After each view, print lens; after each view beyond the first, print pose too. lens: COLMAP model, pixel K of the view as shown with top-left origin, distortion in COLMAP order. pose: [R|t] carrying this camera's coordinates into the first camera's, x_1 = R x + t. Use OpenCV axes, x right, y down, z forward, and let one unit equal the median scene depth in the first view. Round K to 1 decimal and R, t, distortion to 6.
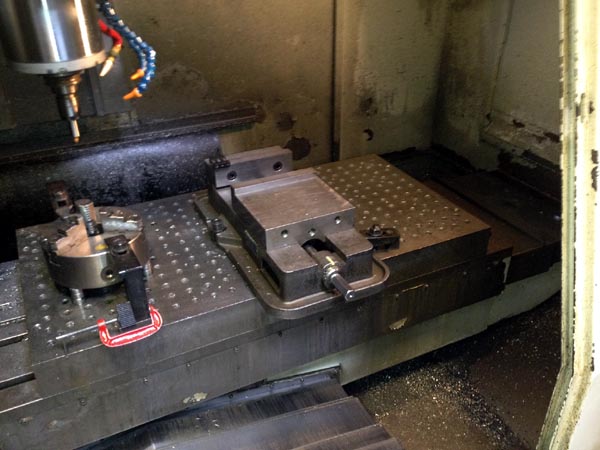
lens RADIAL K [[555.3, 0, 300.0], [0, 555.3, 225.0], [0, 0, 1]] dist [0.009303, 0.007748]
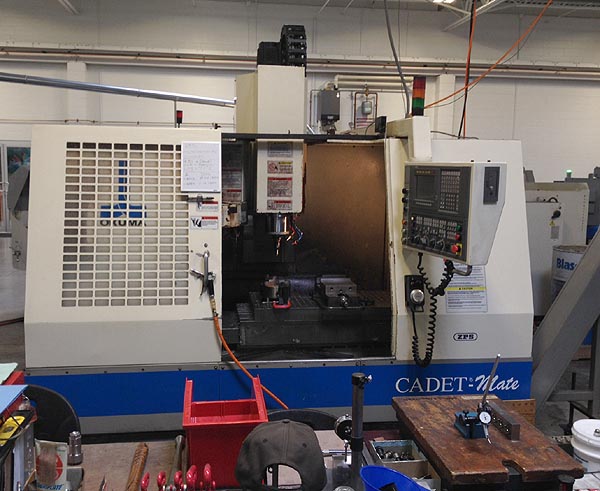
lens RADIAL K [[627.0, 0, 300.0], [0, 627.0, 245.5], [0, 0, 1]] dist [0.037395, 0.002934]
pose [[0.951262, 0.067377, -0.300934, 0.890330], [-0.180663, 0.912607, -0.366756, 1.175832], [0.249923, 0.403248, 0.880301, -2.383038]]
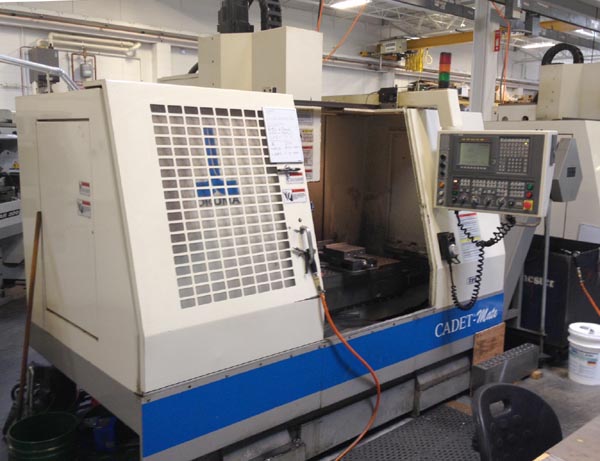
lens RADIAL K [[588.0, 0, 303.1], [0, 588.0, 240.4], [0, 0, 1]] dist [0.035353, -0.013017]
pose [[0.961681, -0.019110, 0.273503, -1.279851], [0.113909, 0.935244, -0.335175, 1.117309], [-0.249387, 0.353486, 0.901584, -2.178047]]
